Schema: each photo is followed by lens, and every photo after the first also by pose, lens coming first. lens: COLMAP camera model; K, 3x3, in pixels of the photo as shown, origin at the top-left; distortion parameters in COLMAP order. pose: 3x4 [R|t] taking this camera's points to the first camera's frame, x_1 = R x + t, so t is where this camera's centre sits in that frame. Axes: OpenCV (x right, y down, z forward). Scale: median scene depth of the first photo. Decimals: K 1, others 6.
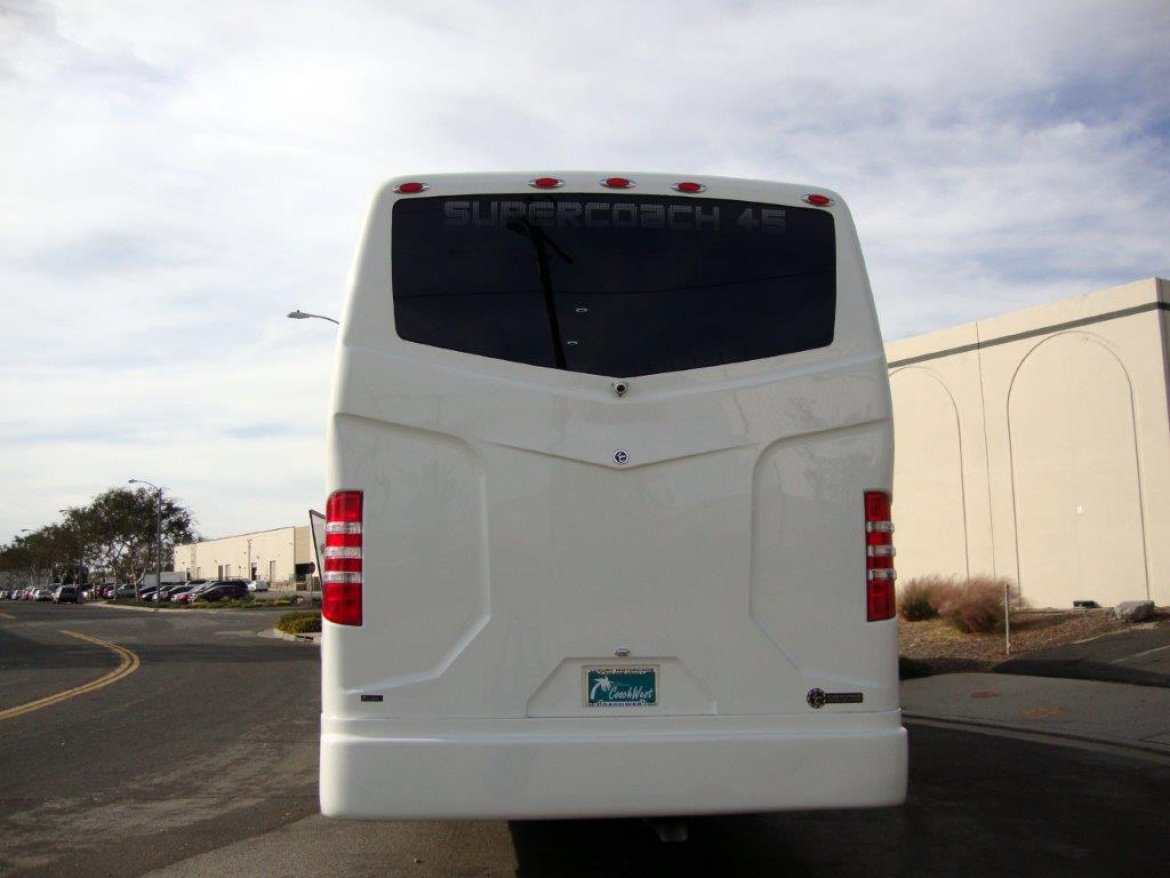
lens RADIAL K [[1047.8, 0, 589.3], [0, 1047.8, 458.4], [0, 0, 1]] dist [-0.202311, 0.202889]
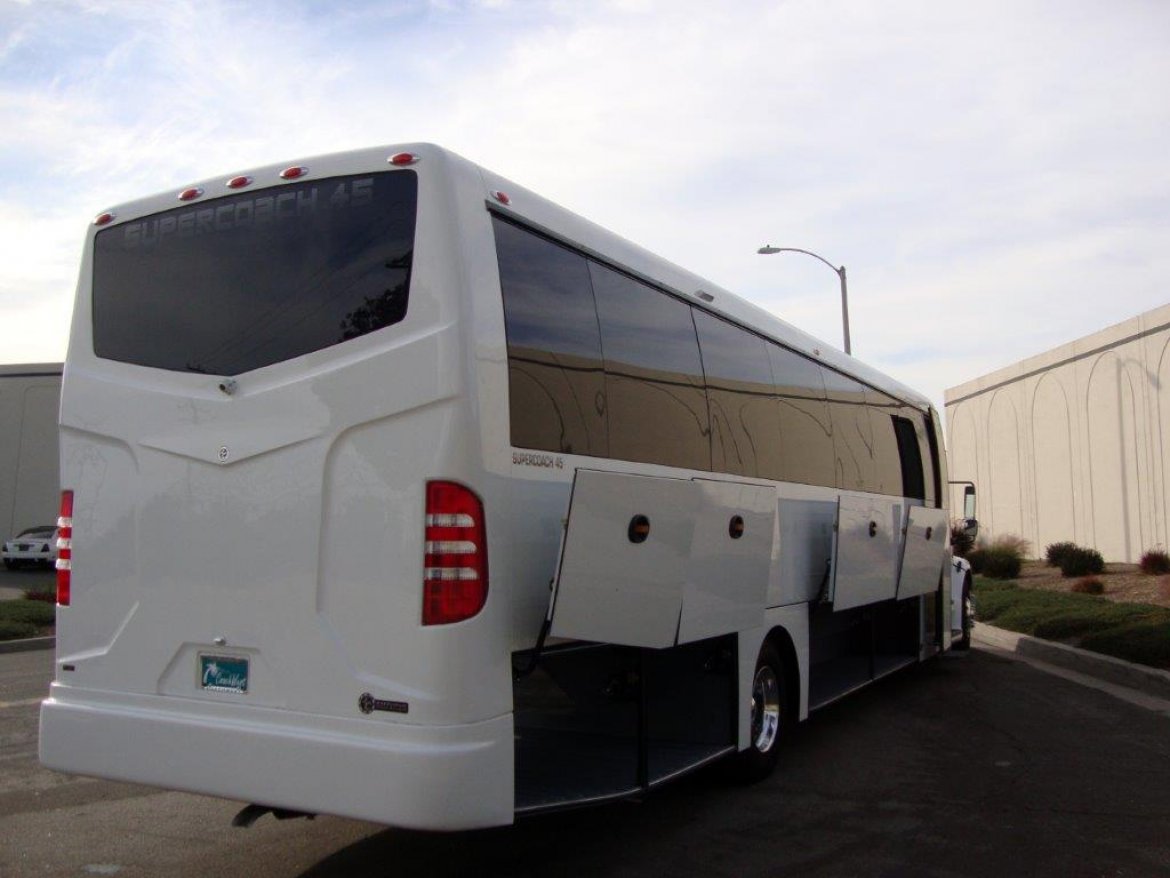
lens RADIAL K [[1244.1, 0, 616.2], [0, 1244.1, 447.1], [0, 0, 1]] dist [-0.227005, 0.264393]
pose [[0.843018, -0.036549, -0.536643, 0.995247], [0.057492, 0.998096, 0.022338, -0.011946], [0.534804, -0.049684, 0.843514, 0.186352]]
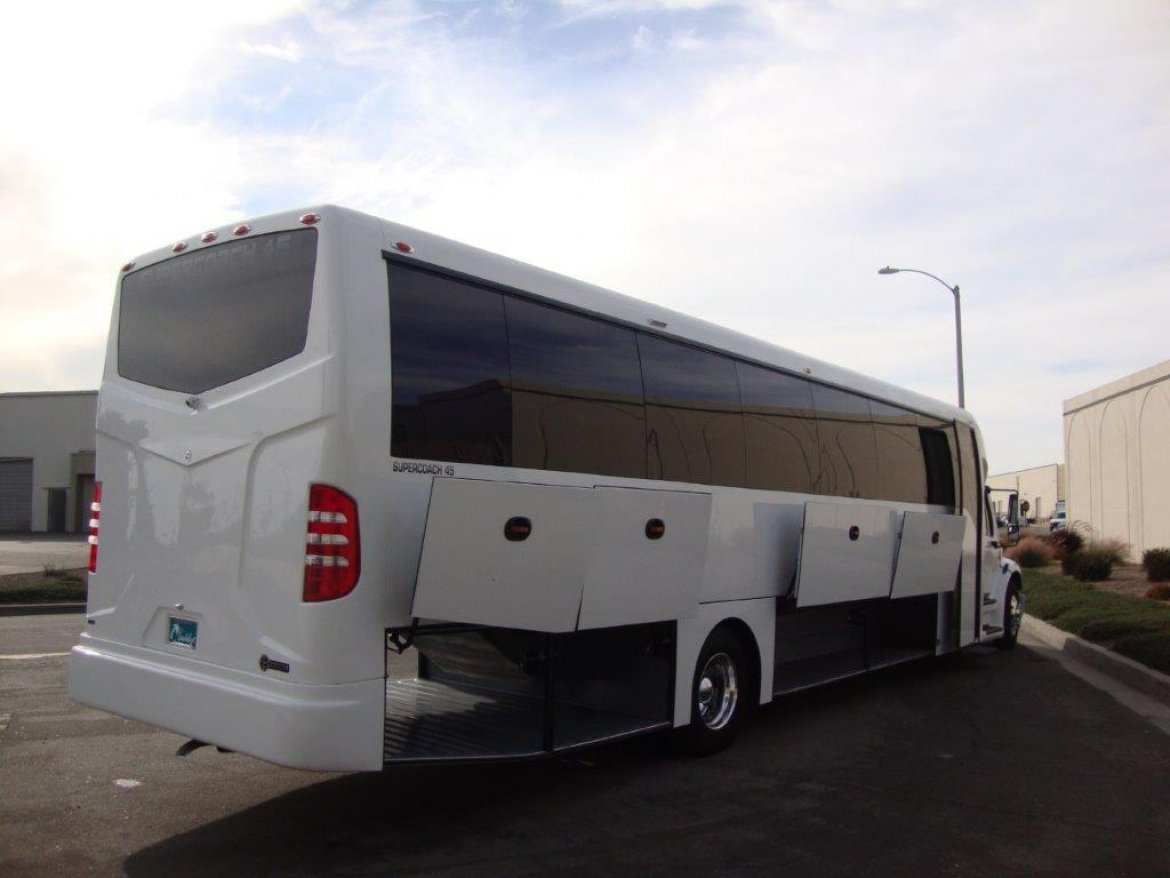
lens RADIAL K [[1113.6, 0, 590.2], [0, 1113.6, 454.0], [0, 0, 1]] dist [-0.213611, 0.224835]
pose [[0.721823, -0.013020, -0.691955, 1.304767], [0.040046, 0.998934, 0.022978, -0.015101], [0.690918, -0.044296, 0.721575, 0.369399]]
